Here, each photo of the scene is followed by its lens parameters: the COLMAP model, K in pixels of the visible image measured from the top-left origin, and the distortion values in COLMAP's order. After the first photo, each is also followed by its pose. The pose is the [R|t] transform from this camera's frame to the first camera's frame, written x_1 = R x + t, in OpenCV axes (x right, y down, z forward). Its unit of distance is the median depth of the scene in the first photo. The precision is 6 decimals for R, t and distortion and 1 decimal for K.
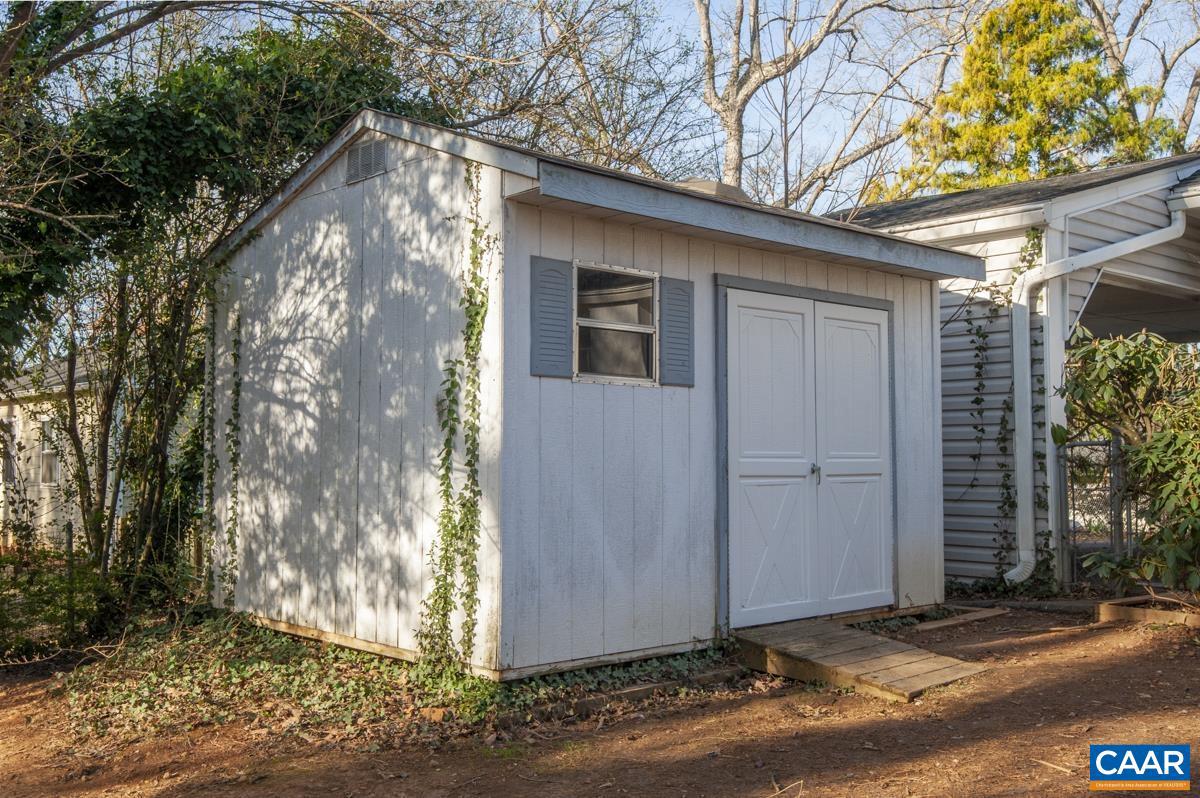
lens RADIAL K [[1175.0, 0, 640.0], [0, 1175.0, 397.3], [0, 0, 1]] dist [0.044736, 0.000000]
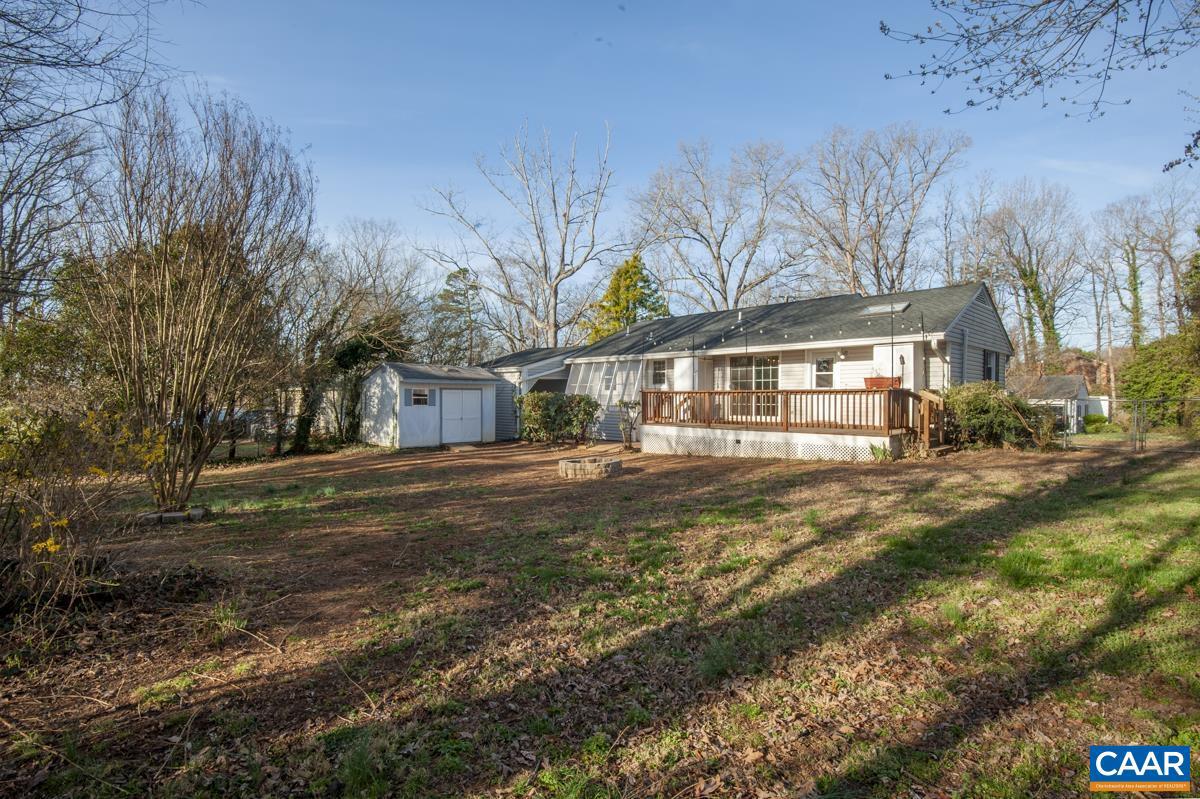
lens RADIAL K [[550.5, 0, 607.6], [0, 550.5, 407.7], [0, 0, 1]] dist [0.012550, -0.005337]
pose [[0.999513, 0.005742, 0.030665, 0.814249], [-0.007883, 0.997504, 0.070166, -0.196693], [-0.030186, -0.070374, 0.997064, -1.853110]]
